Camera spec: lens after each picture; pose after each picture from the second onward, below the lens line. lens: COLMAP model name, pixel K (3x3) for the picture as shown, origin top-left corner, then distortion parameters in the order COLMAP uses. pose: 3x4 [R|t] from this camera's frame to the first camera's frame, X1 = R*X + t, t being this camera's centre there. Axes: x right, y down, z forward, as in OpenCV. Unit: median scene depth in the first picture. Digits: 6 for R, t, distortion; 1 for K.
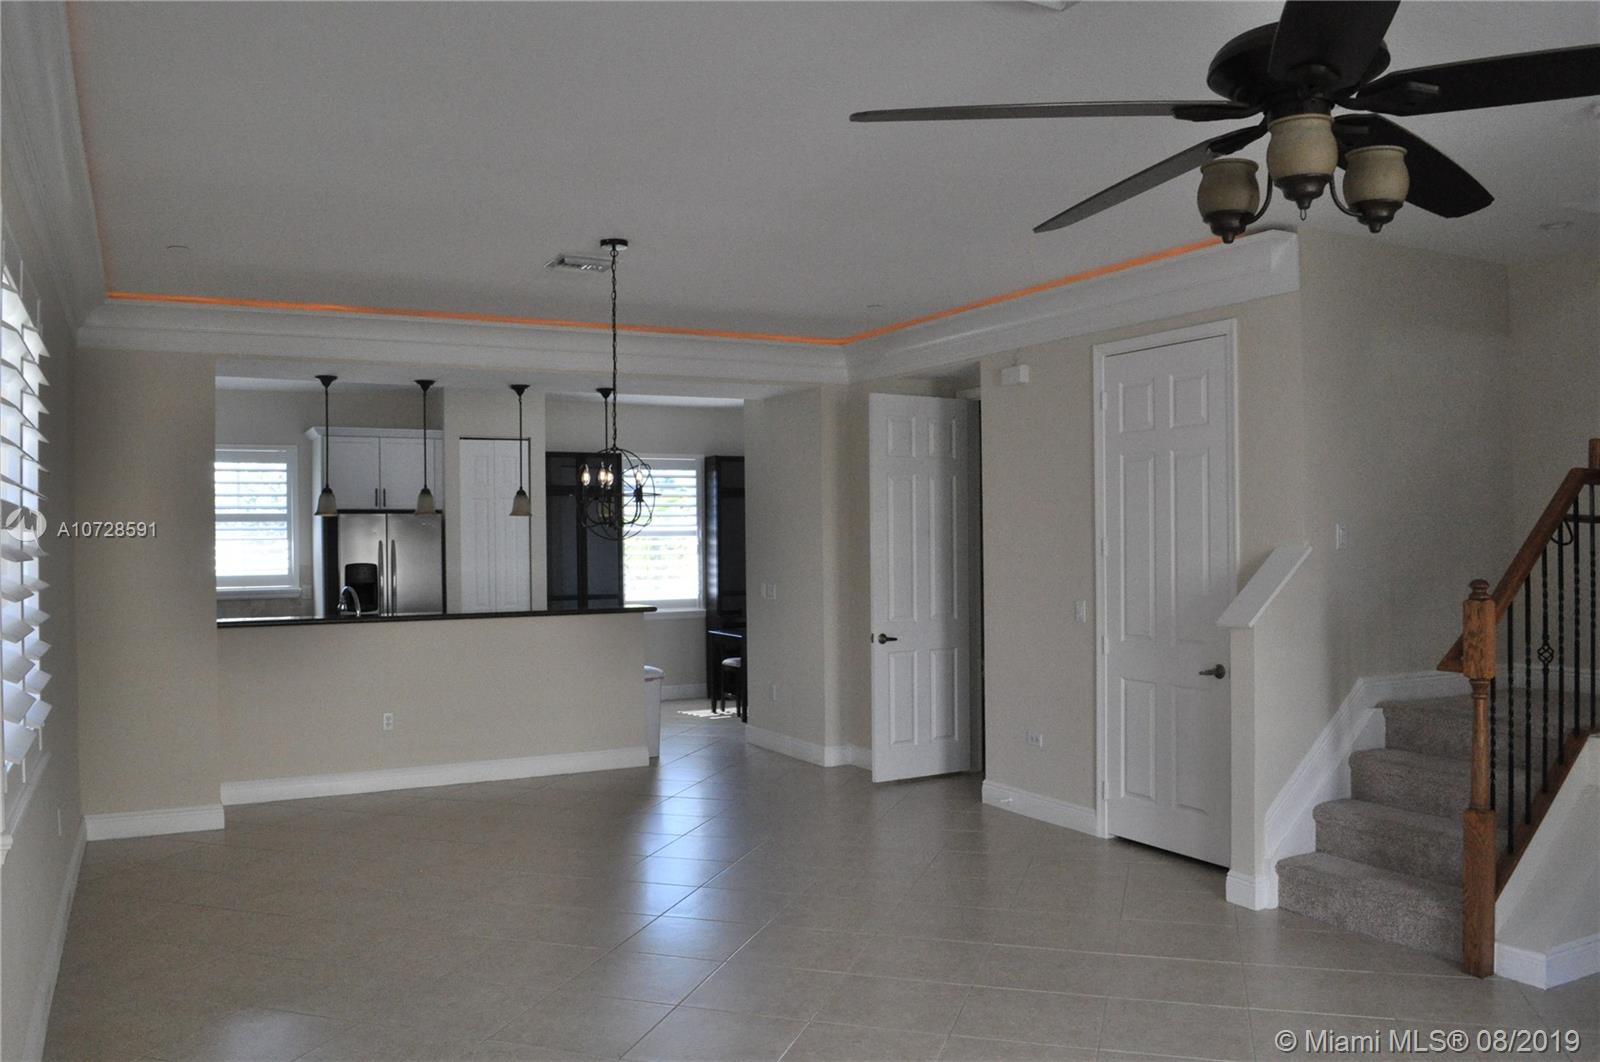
lens RADIAL K [[1272.5, 0, 790.3], [0, 1272.5, 542.9], [0, 0, 1]] dist [-0.061595, -0.005921]
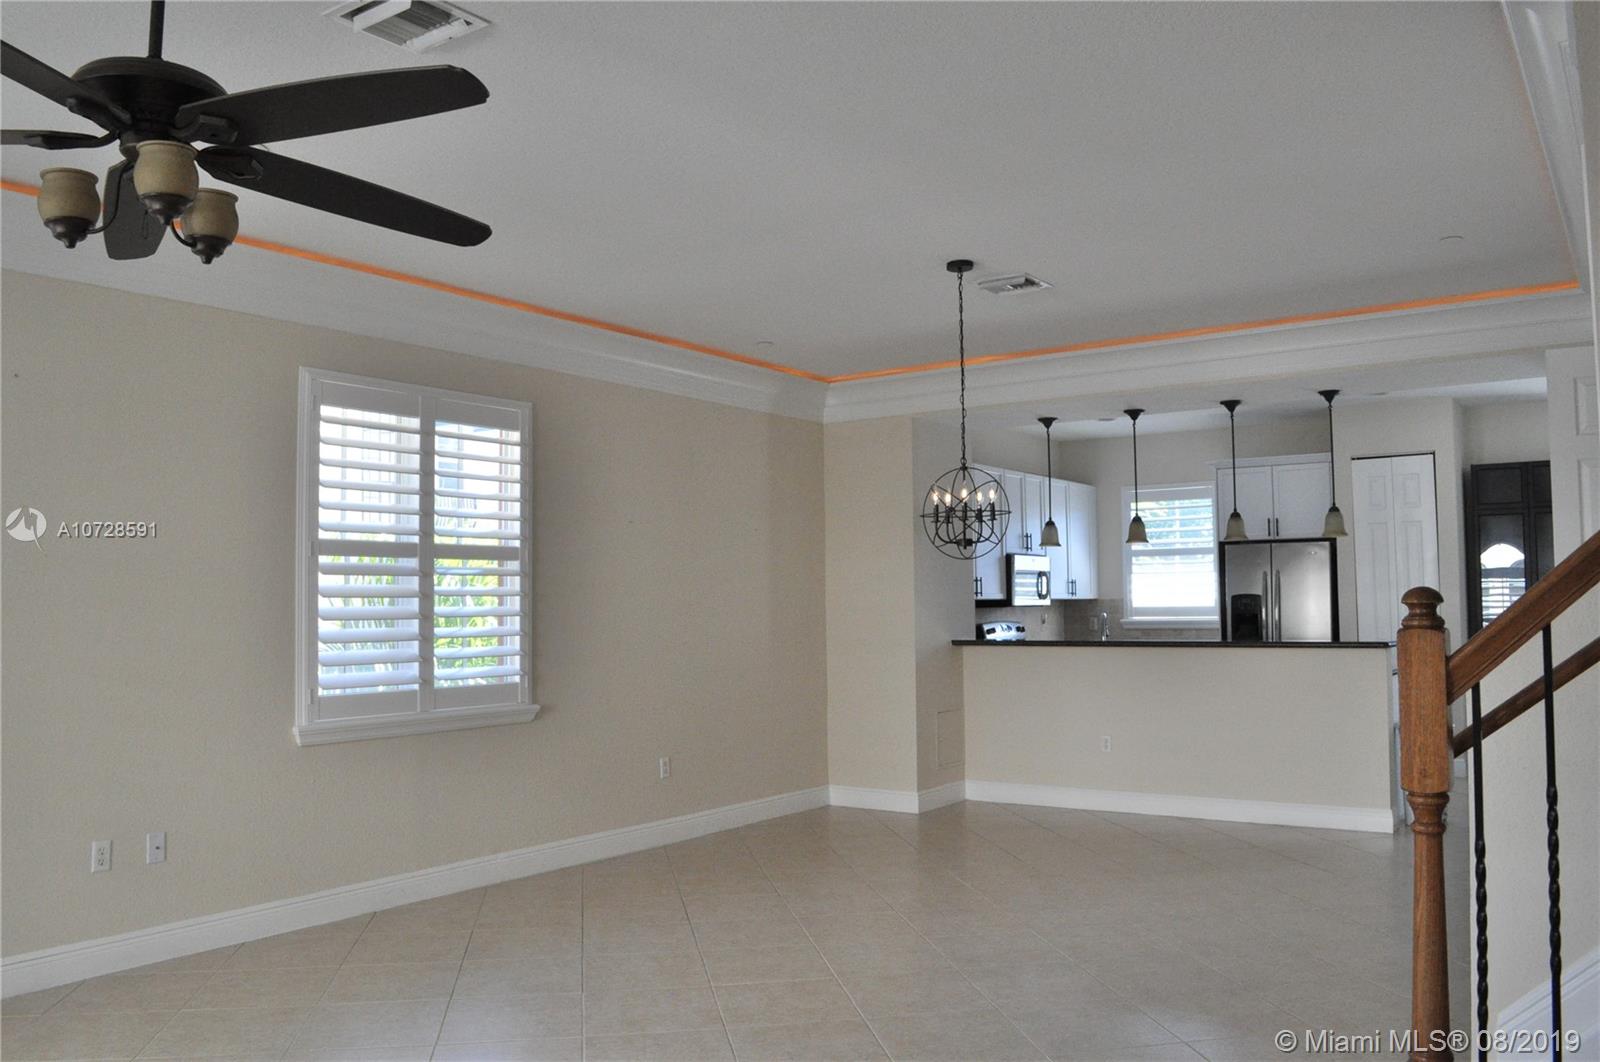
lens RADIAL K [[1272.5, 0, 790.3], [0, 1272.5, 544.8], [0, 0, 1]] dist [-0.061595, -0.005921]
pose [[0.470117, -0.033352, -0.881973, 0.364891], [0.003429, 0.999347, -0.035963, 0.011803], [0.882597, 0.013883, 0.469925, 0.218175]]
